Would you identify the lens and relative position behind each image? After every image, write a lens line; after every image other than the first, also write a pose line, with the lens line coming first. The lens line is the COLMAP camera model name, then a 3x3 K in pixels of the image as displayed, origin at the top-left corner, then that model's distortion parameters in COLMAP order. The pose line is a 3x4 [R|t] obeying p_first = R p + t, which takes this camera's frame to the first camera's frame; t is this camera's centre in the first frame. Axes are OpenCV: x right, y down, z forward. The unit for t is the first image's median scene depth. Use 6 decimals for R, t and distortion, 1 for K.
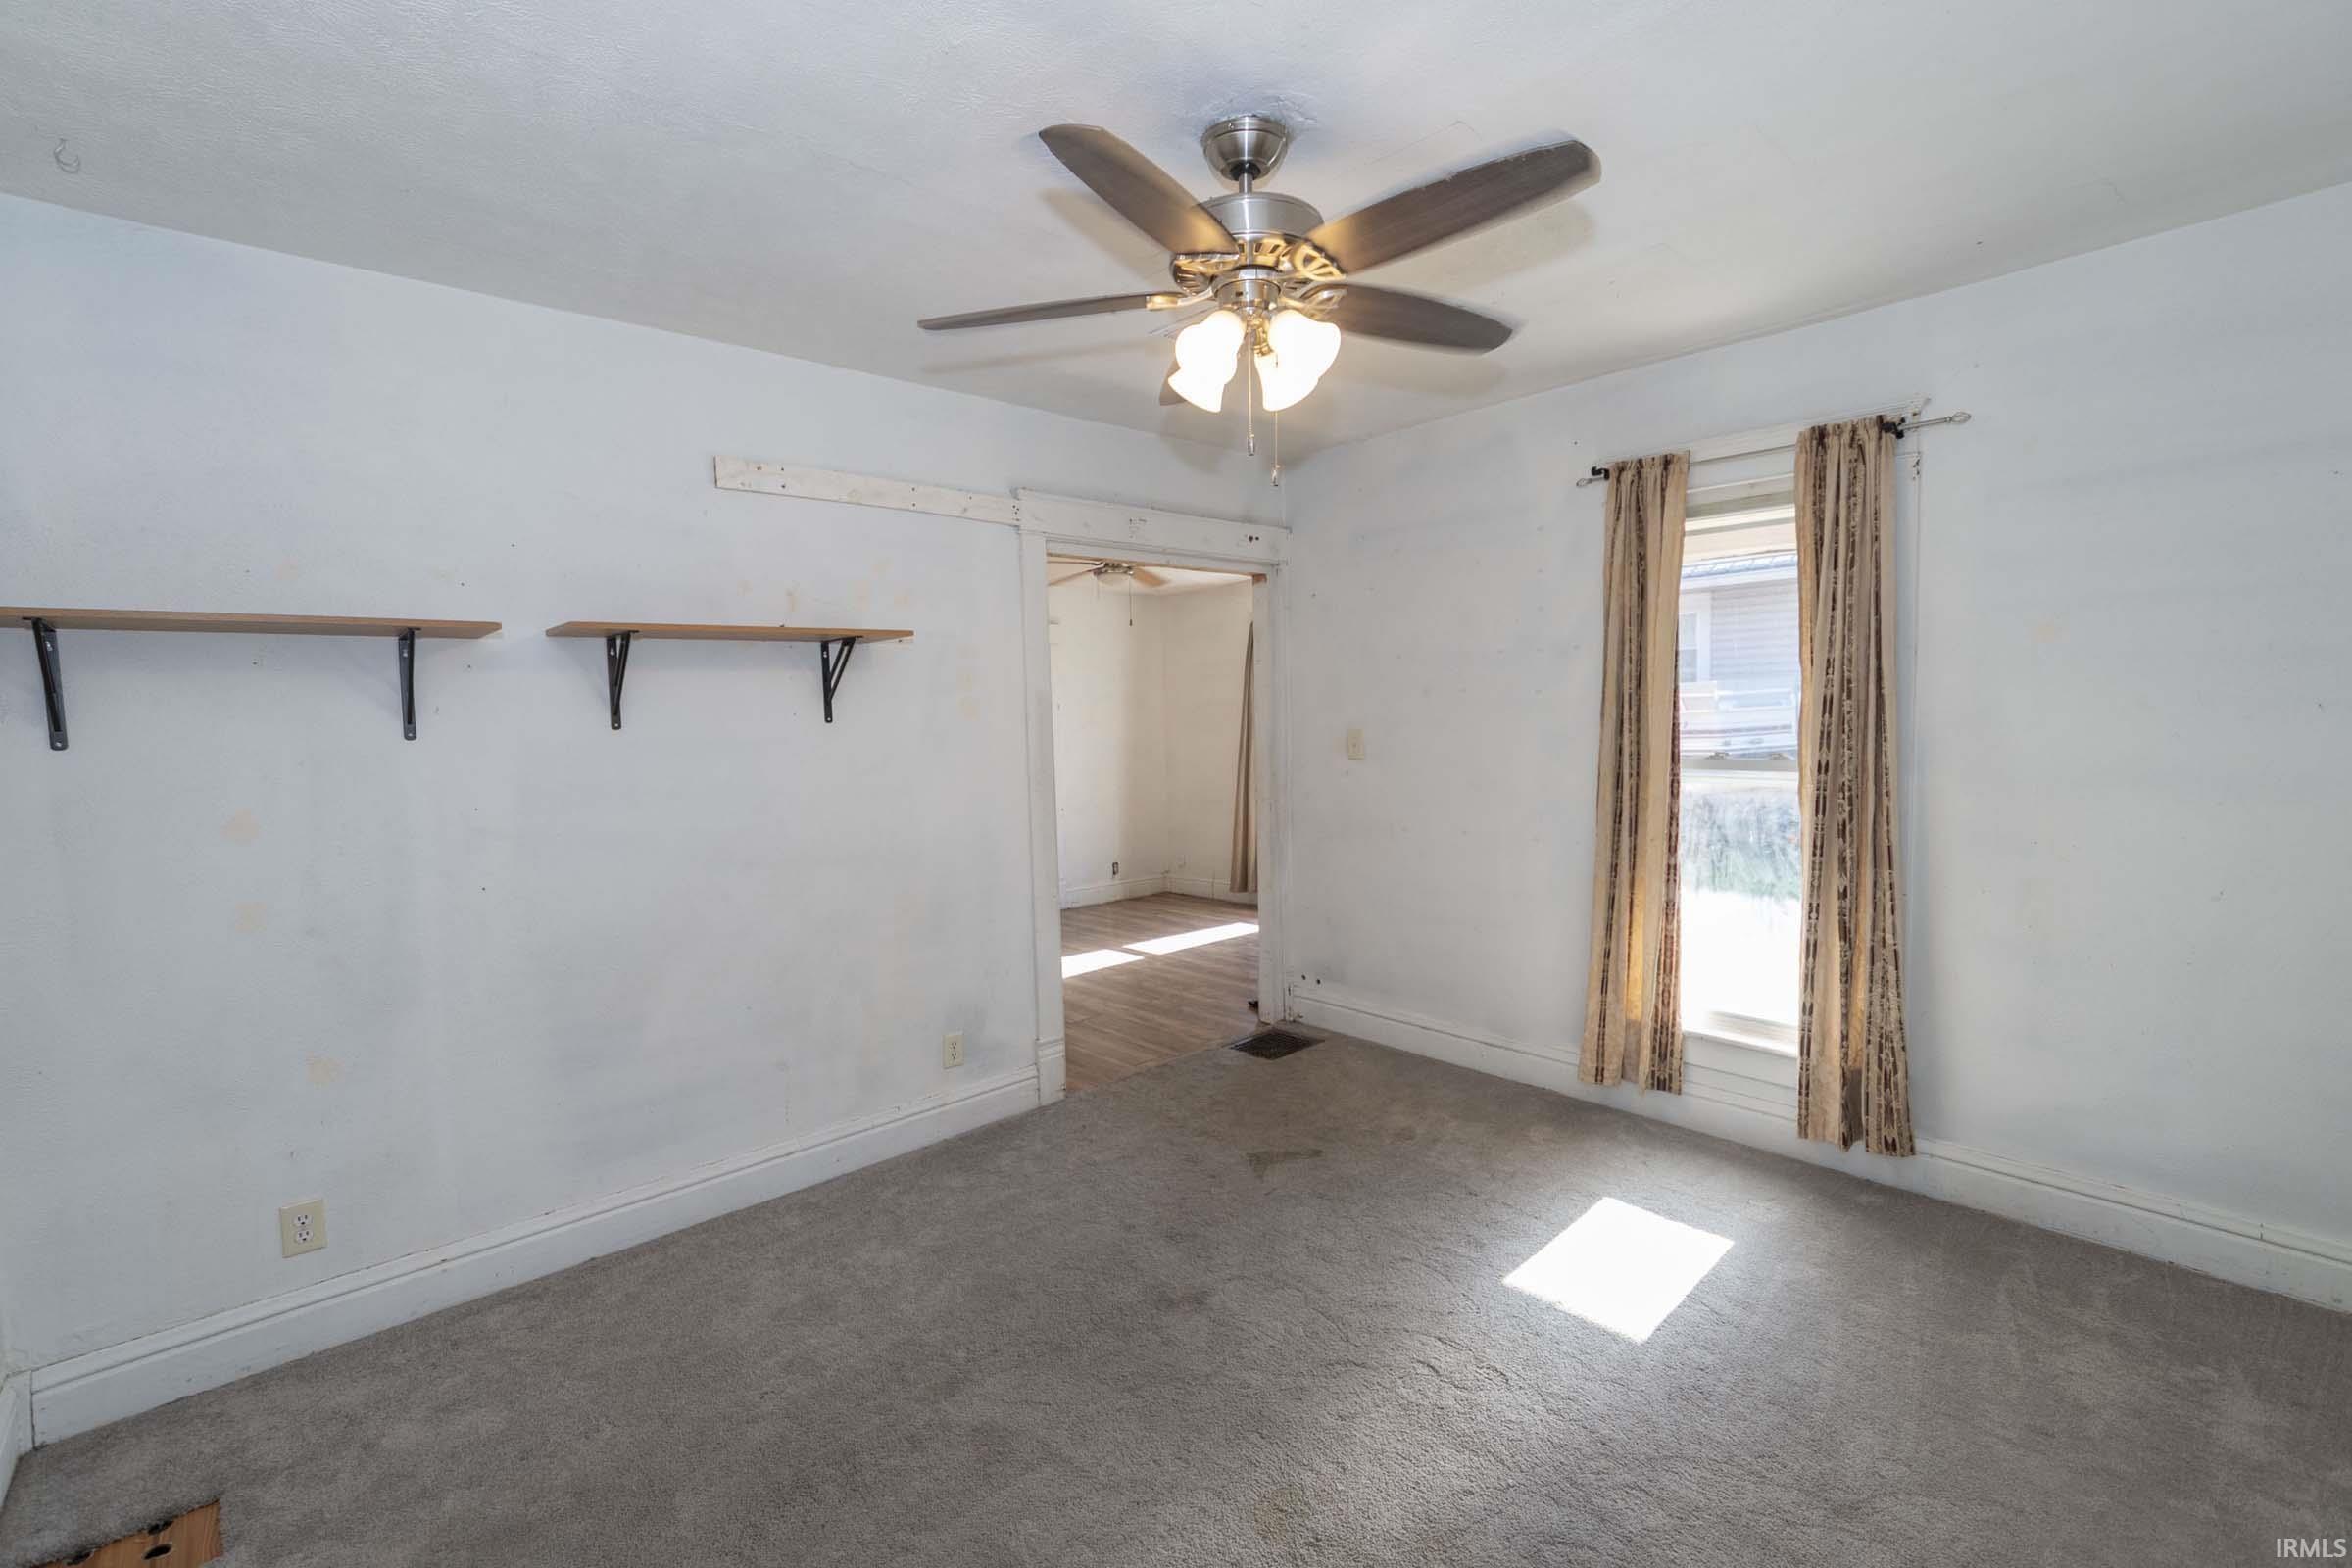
lens RADIAL K [[1045.5, 0, 1145.9], [0, 1045.5, 780.3], [0, 0, 1]] dist [0.002402, 0.000361]
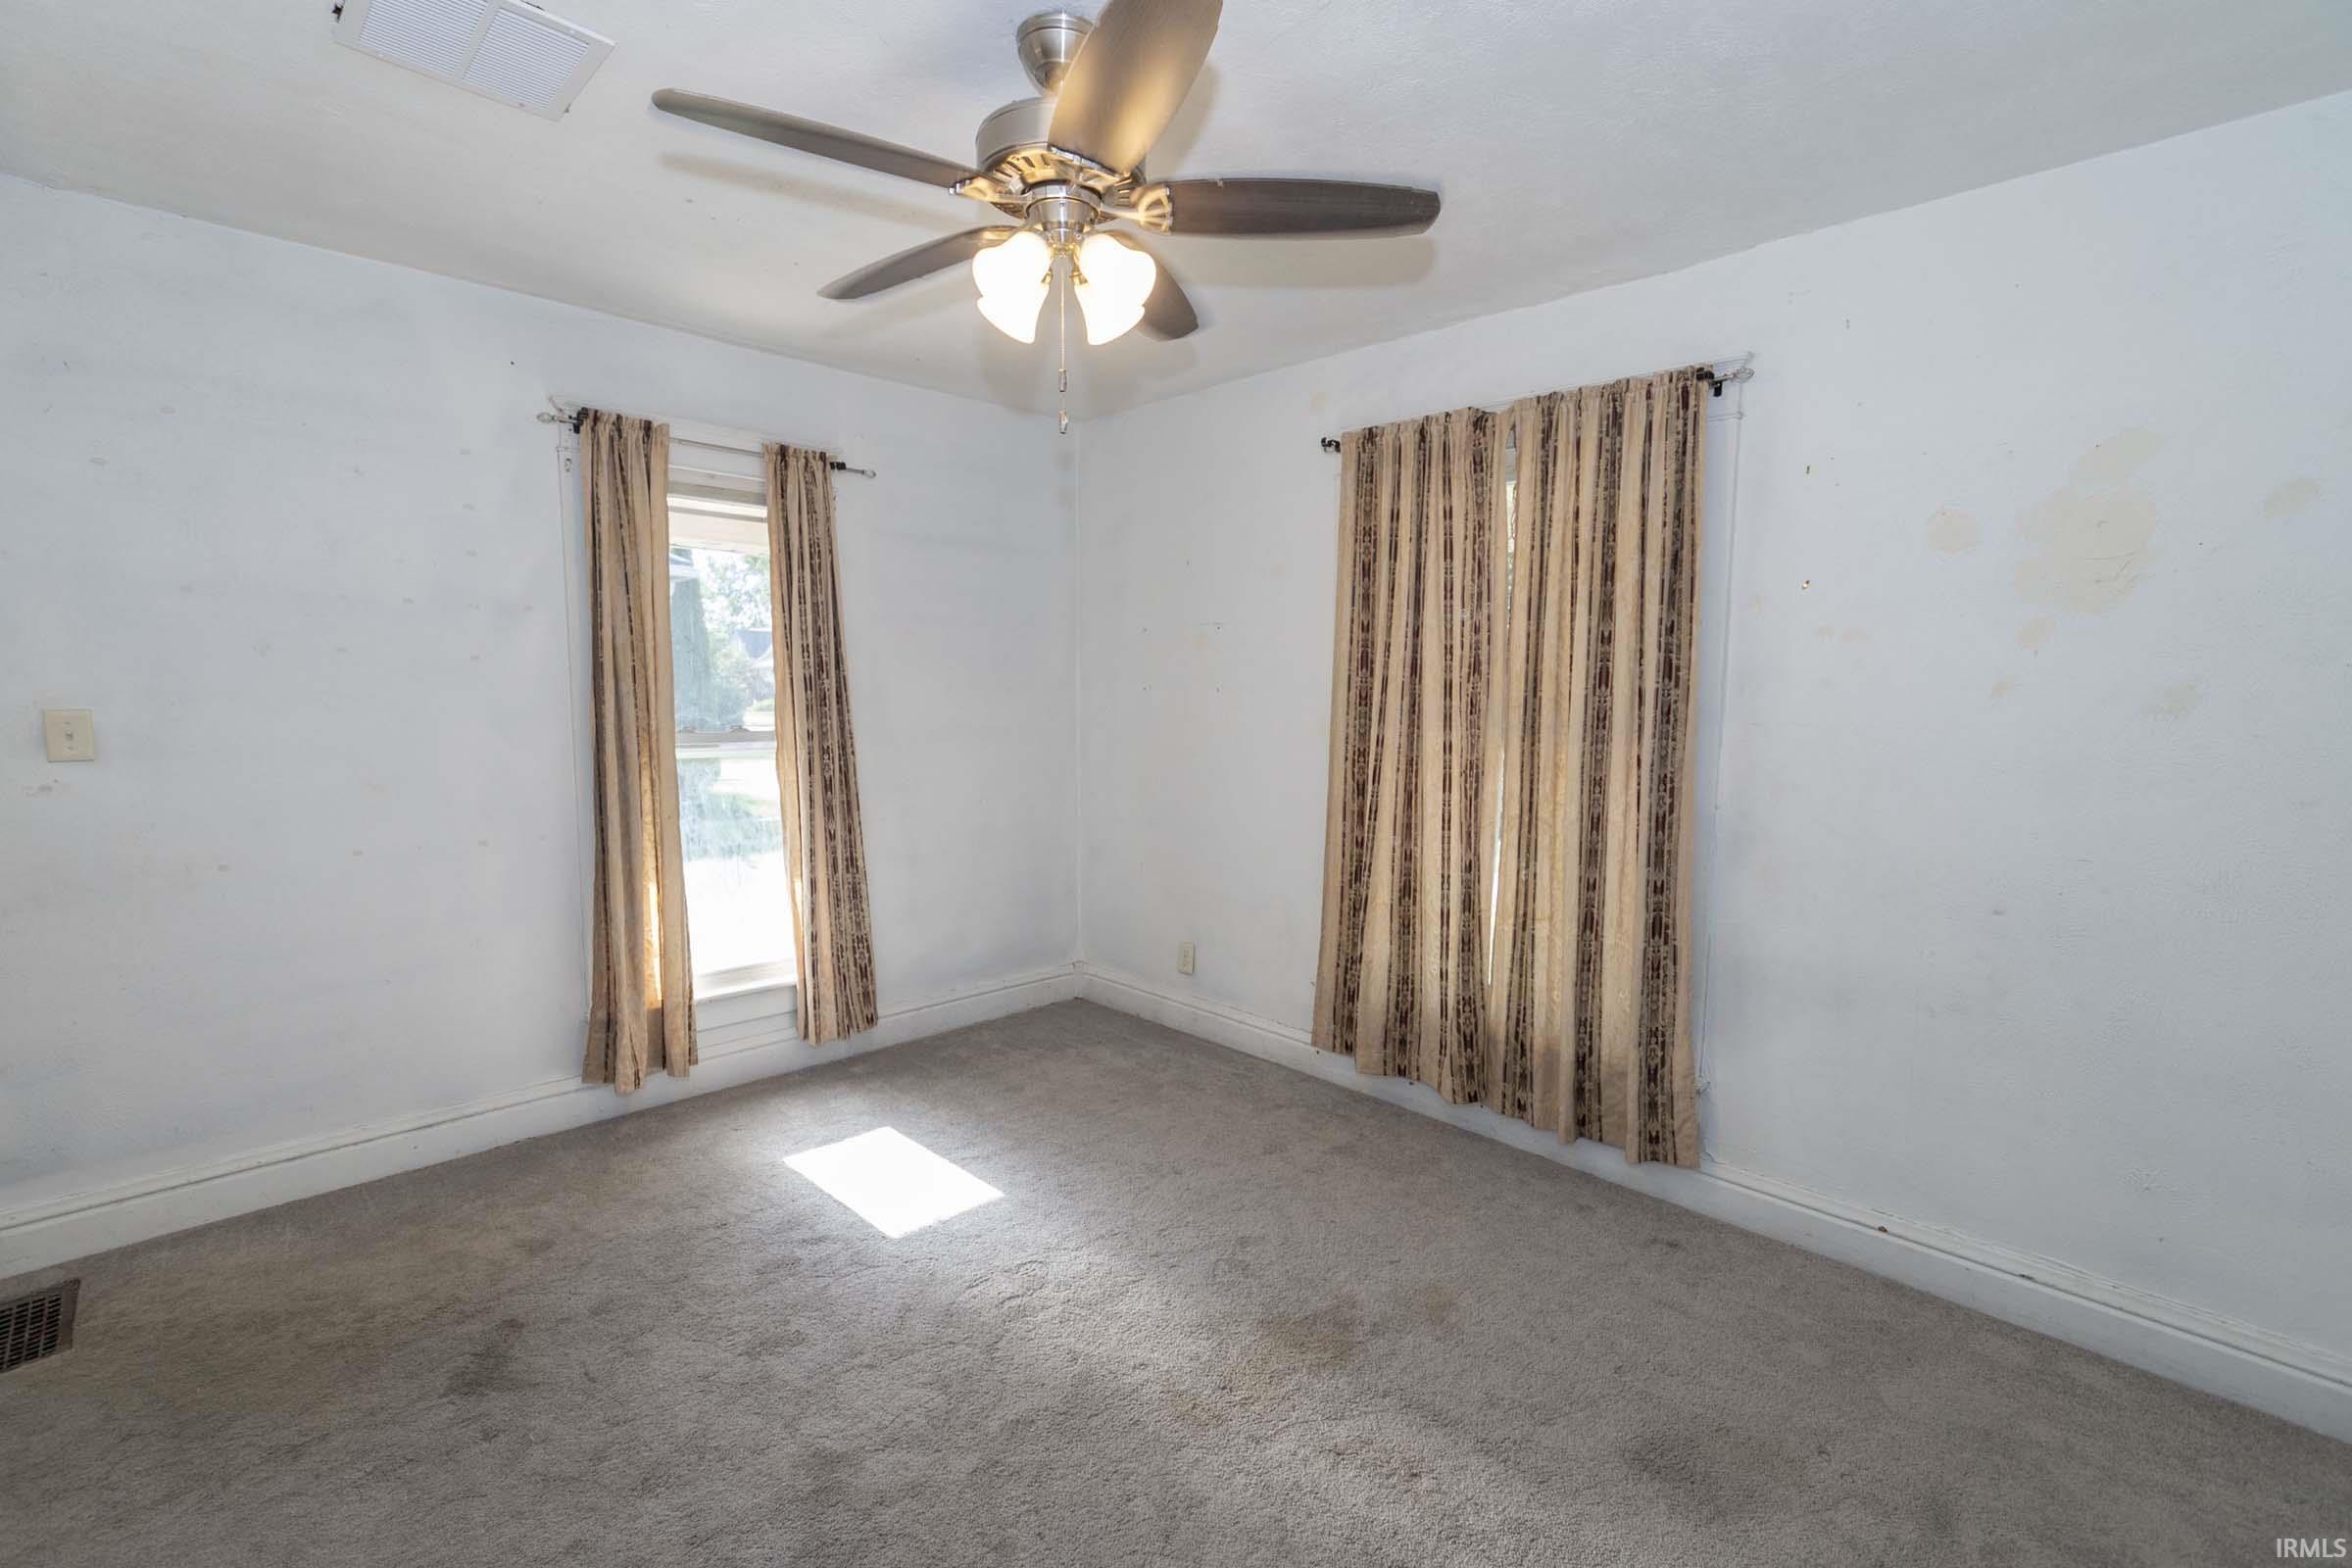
lens RADIAL K [[1031.2, 0, 1176.0], [0, 1031.2, 784.0], [0, 0, 1]] dist [0.000722, 0.000134]
pose [[-0.053771, -0.072710, 0.995903, -0.561052], [0.063221, 0.995097, 0.076065, -0.019800], [-0.996550, 0.067052, -0.048911, 0.644295]]
